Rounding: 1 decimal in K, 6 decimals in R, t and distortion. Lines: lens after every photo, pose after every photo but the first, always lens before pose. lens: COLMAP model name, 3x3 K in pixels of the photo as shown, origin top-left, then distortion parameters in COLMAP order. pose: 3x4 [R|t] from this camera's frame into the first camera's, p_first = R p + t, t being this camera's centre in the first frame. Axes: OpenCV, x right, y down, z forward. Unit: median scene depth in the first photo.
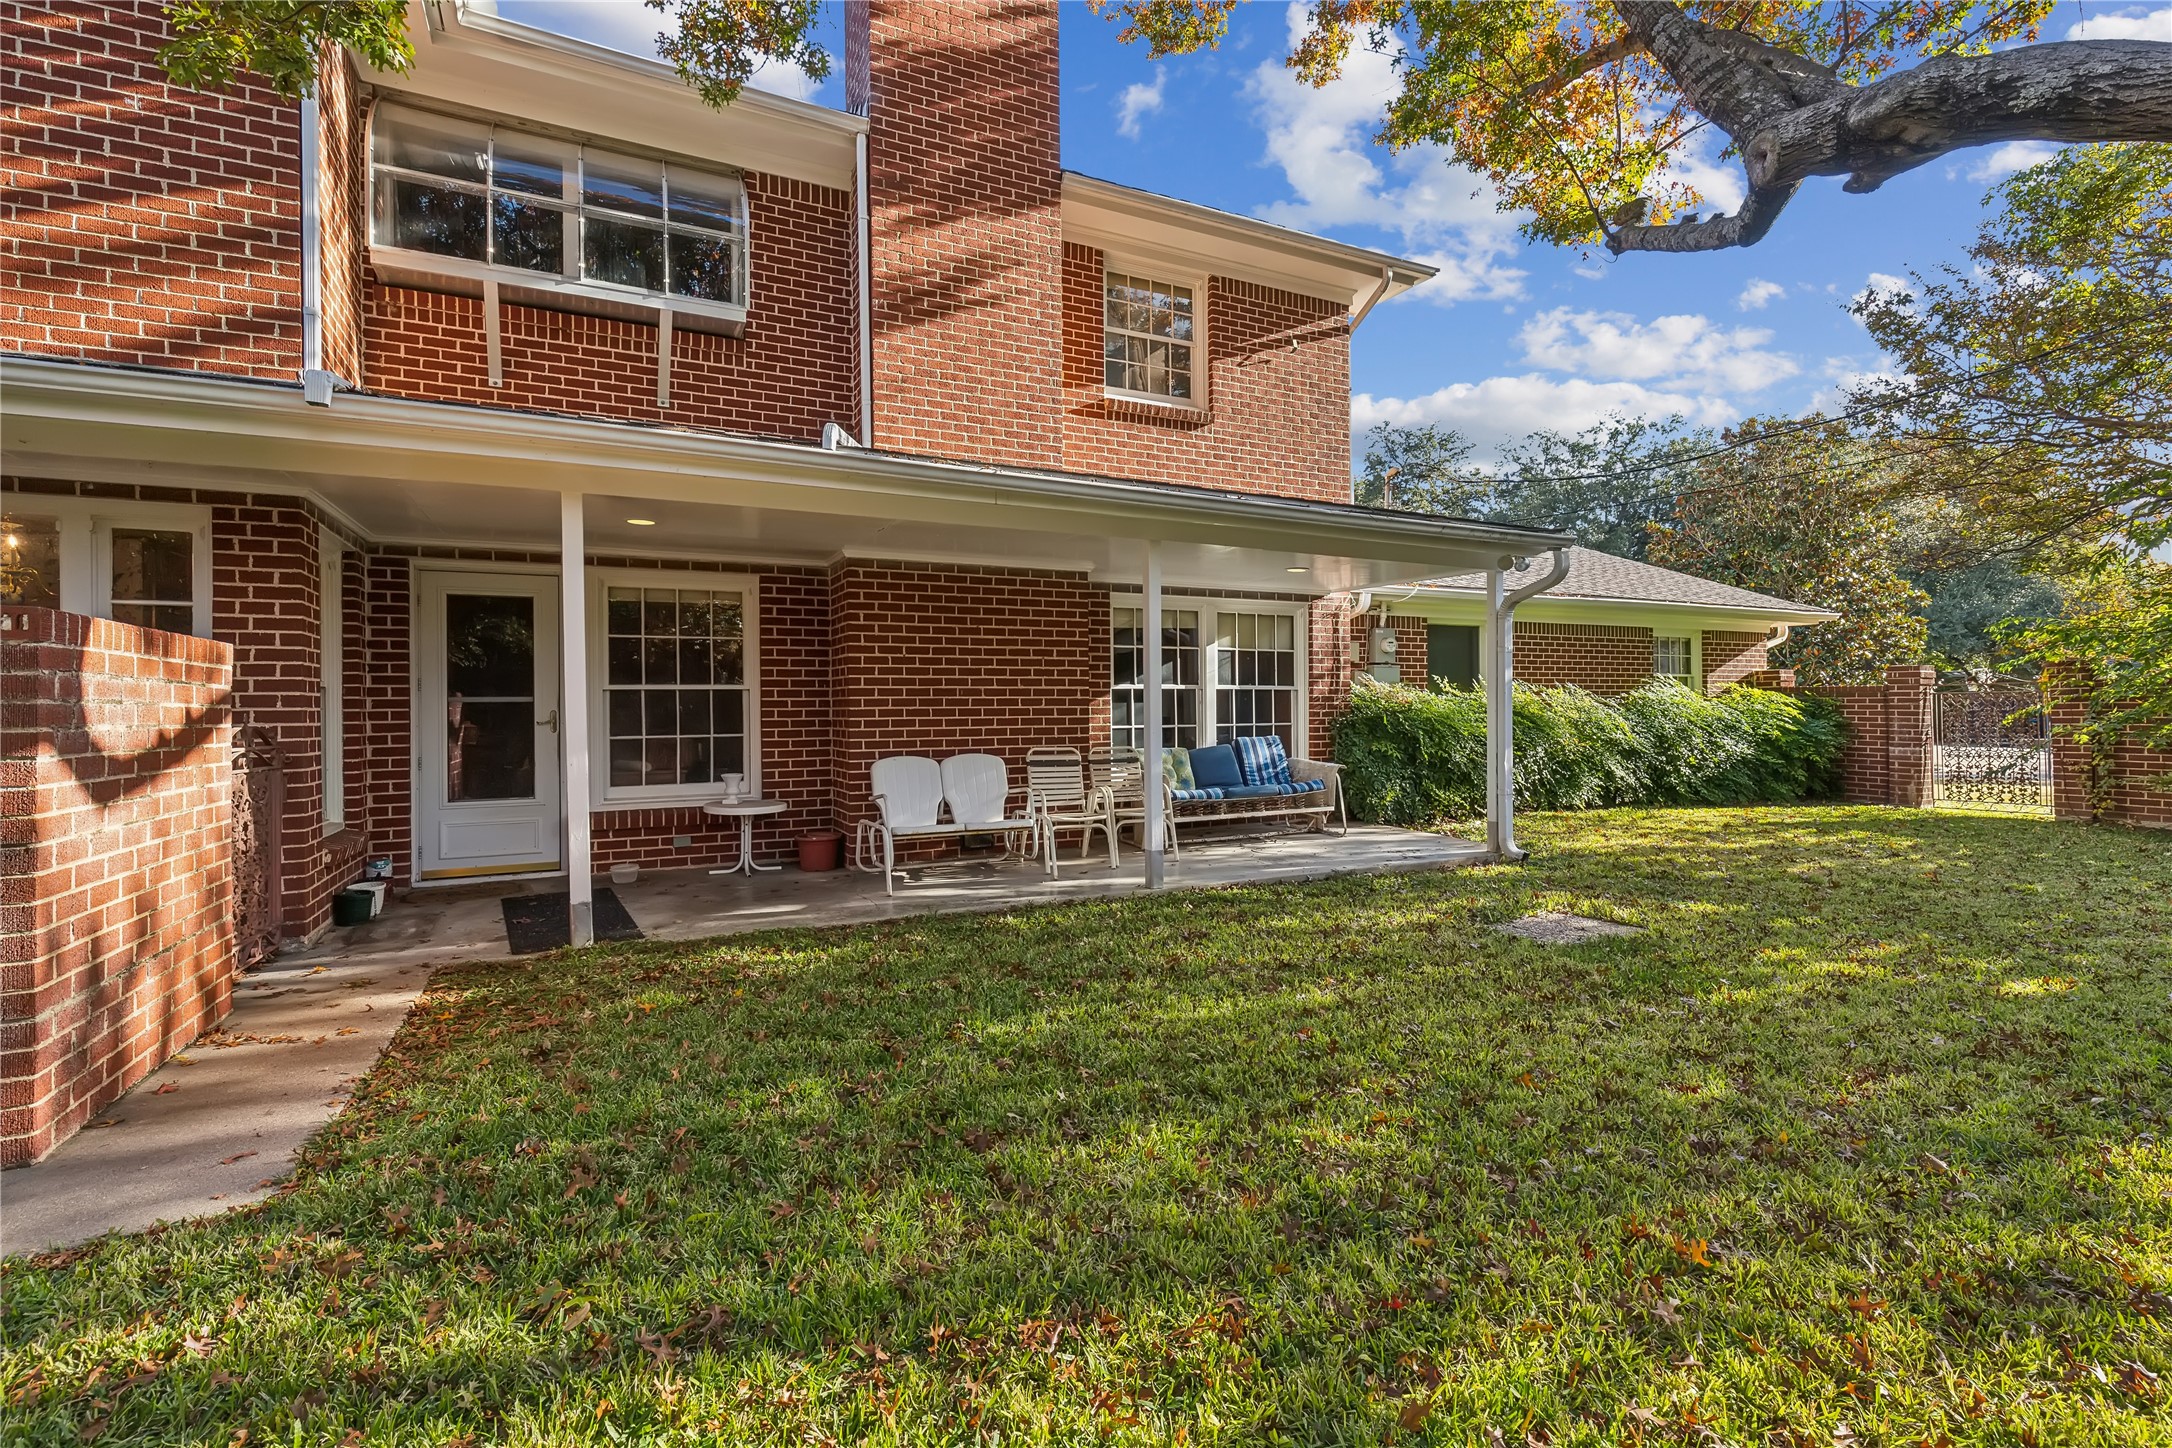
lens RADIAL K [[994.2, 0, 1119.8], [0, 994.2, 715.0], [0, 0, 1]] dist [0.001909, 0.000080]
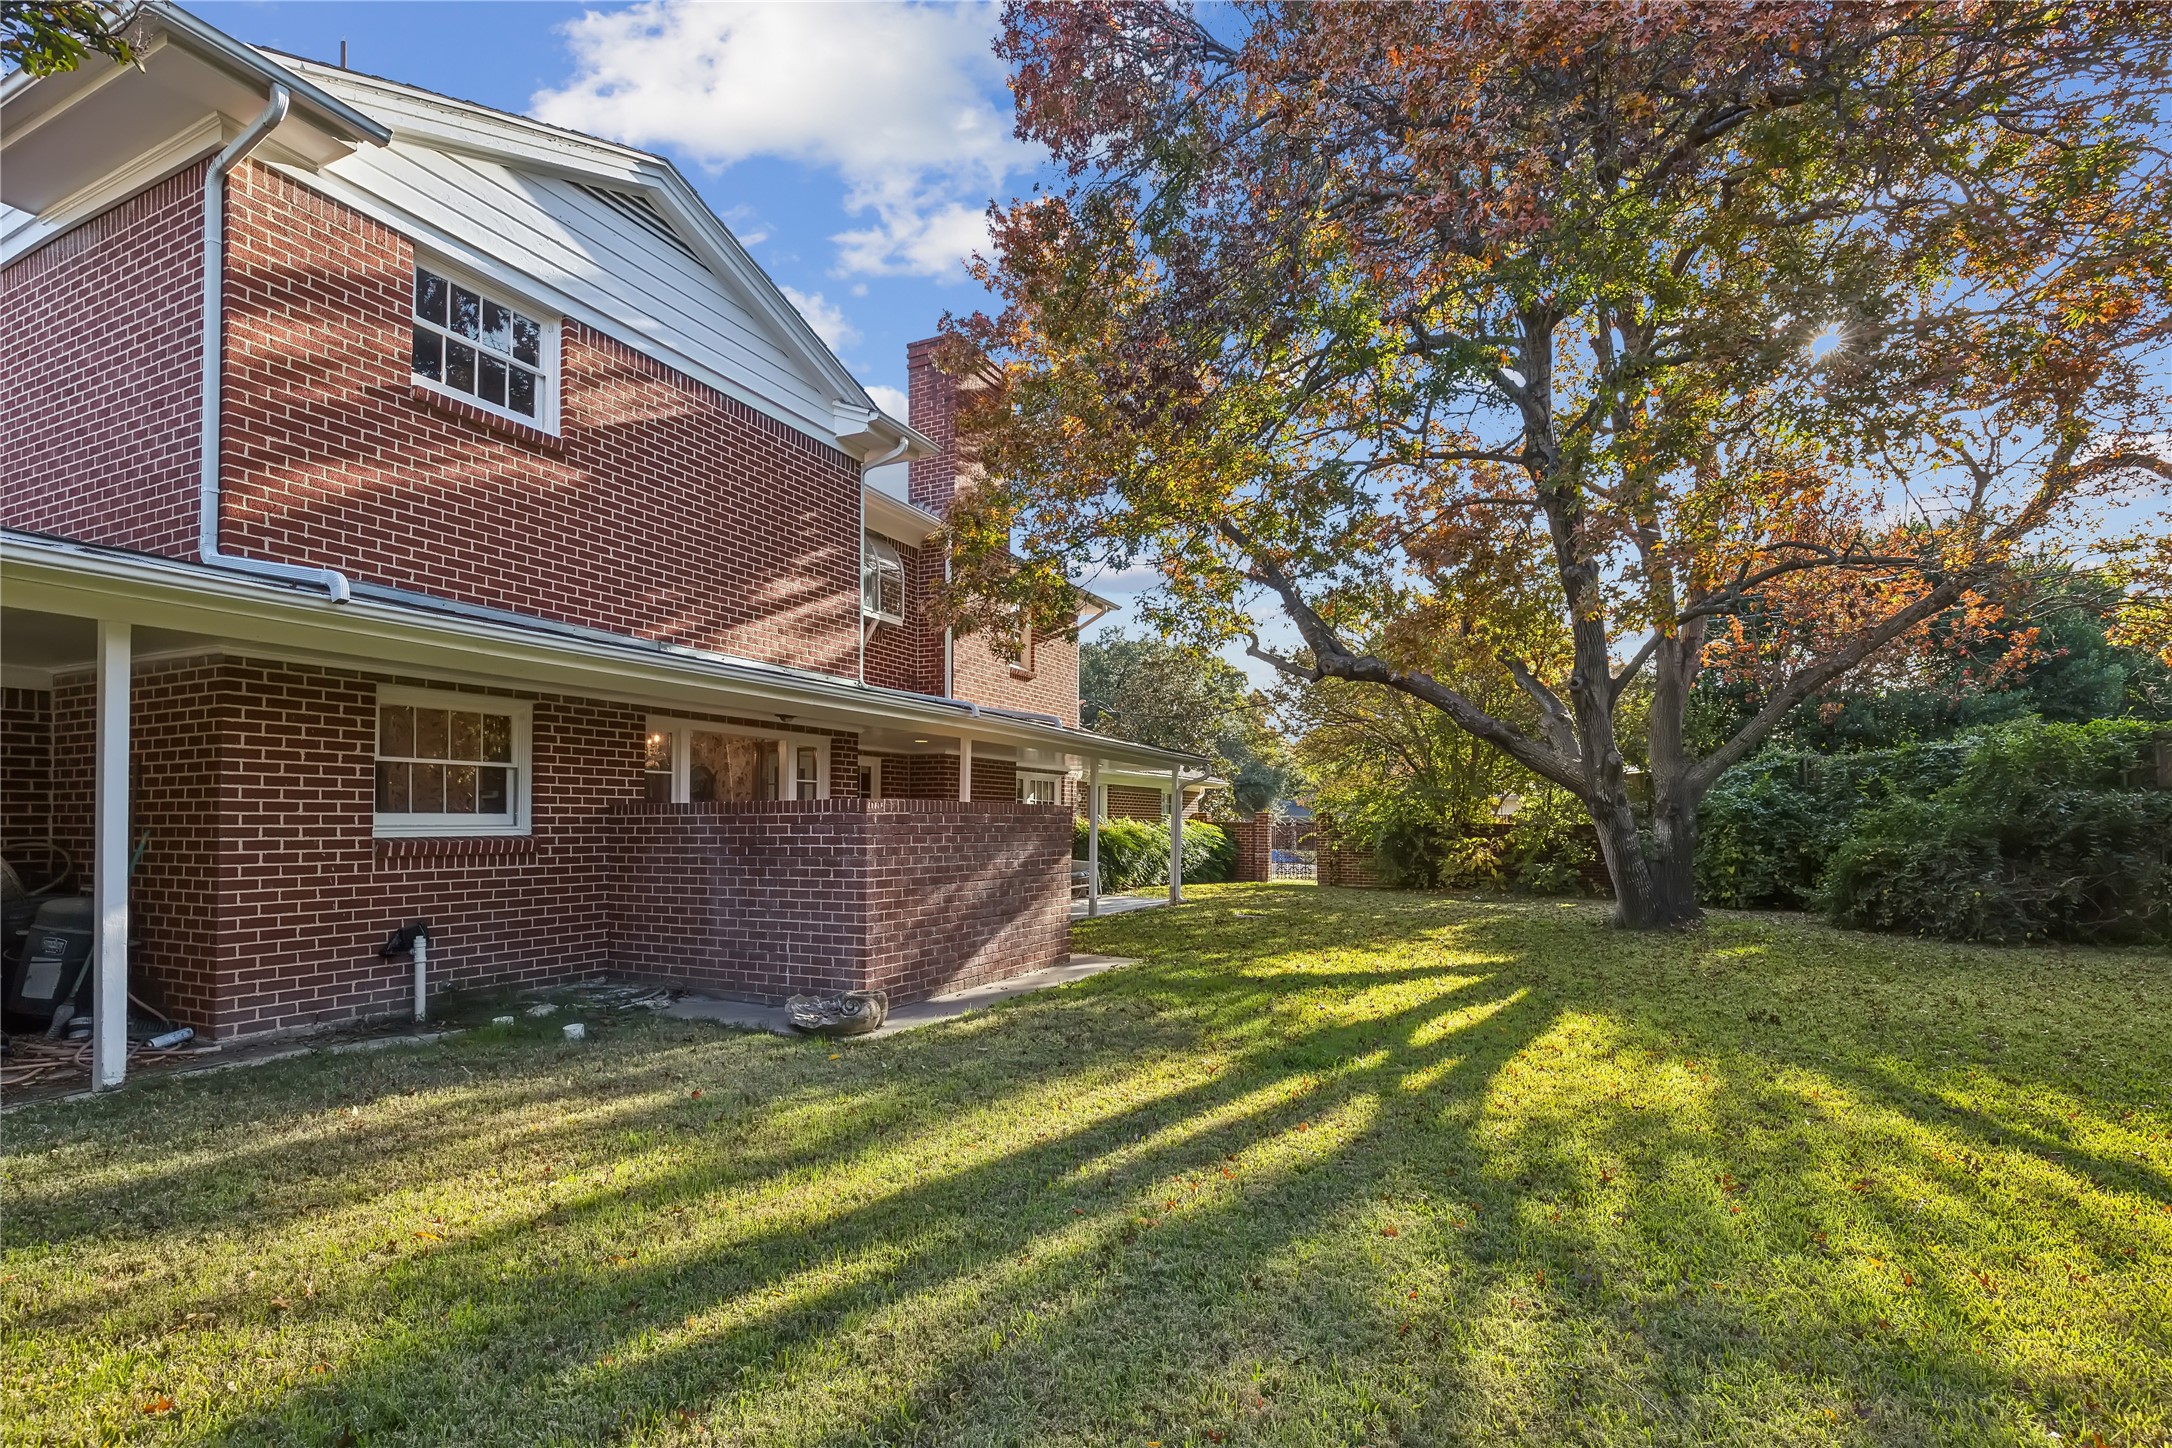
lens RADIAL K [[998.4, 0, 1104.2], [0, 998.4, 801.0], [0, 0, 1]] dist [0.007166, -0.000463]
pose [[0.796913, 0.026657, 0.603505, -0.938493], [-0.007264, 0.999377, -0.034551, -0.001975], [-0.604050, 0.023150, 0.796610, -0.564781]]
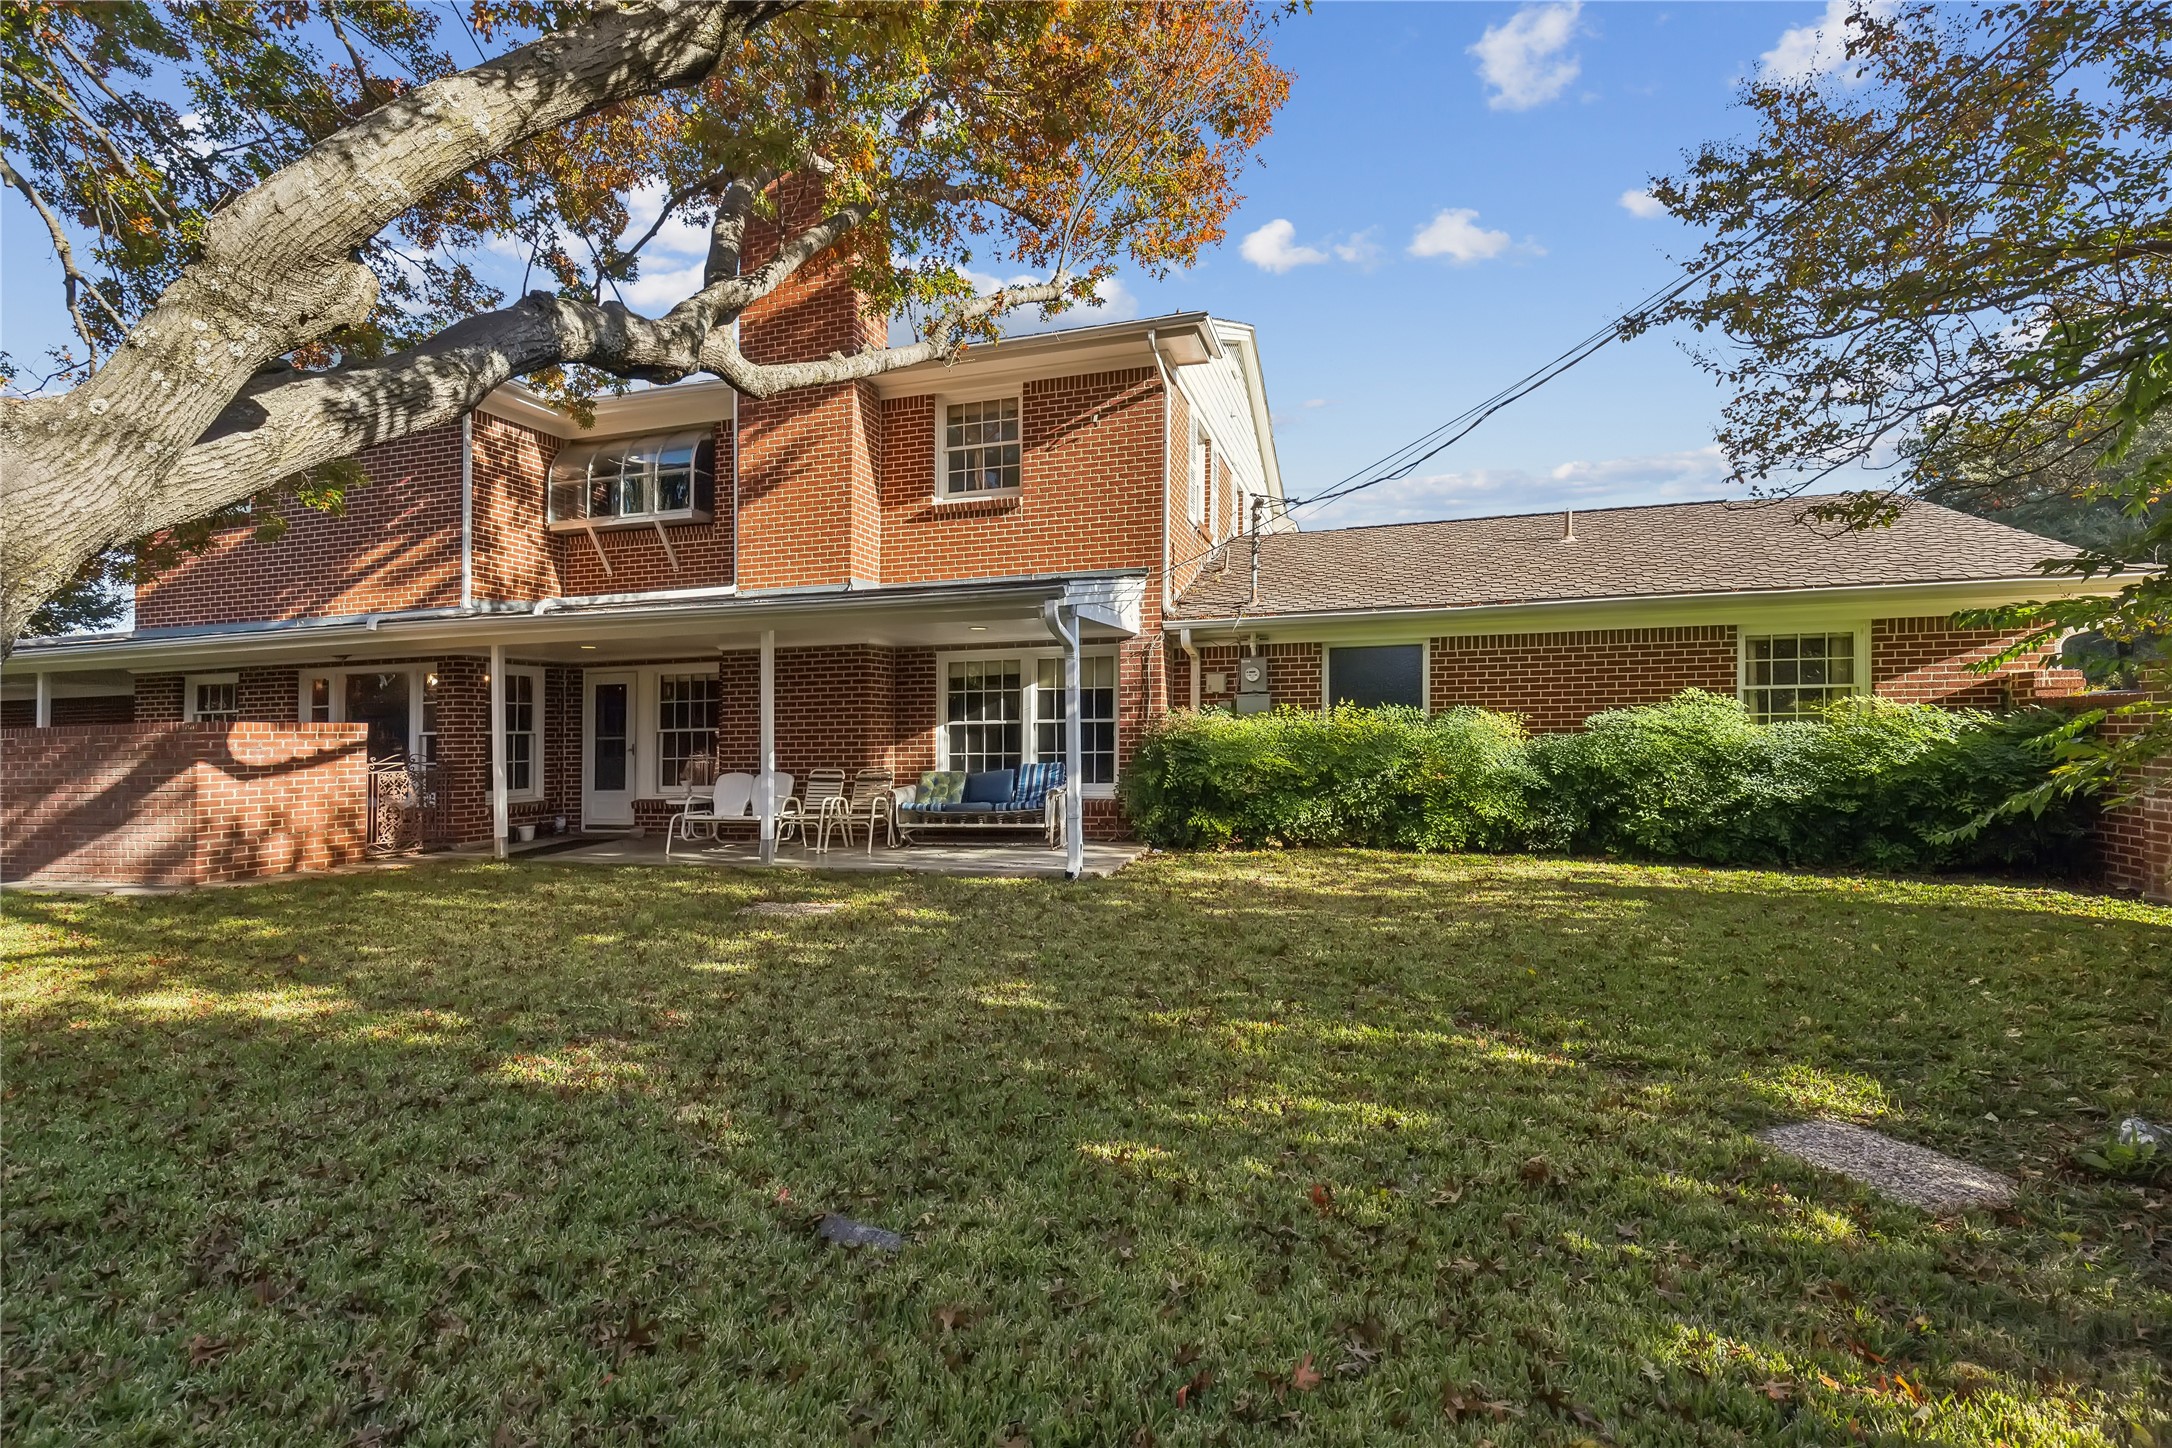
lens RADIAL K [[951.8, 0, 1073.5], [0, 951.8, 717.6], [0, 0, 1]] dist [-0.000631, 0.000117]
pose [[0.726777, -0.016083, -0.686685, 0.958651], [0.006775, 0.999845, -0.016247, -0.014113], [0.686840, 0.007156, 0.726773, 0.204570]]
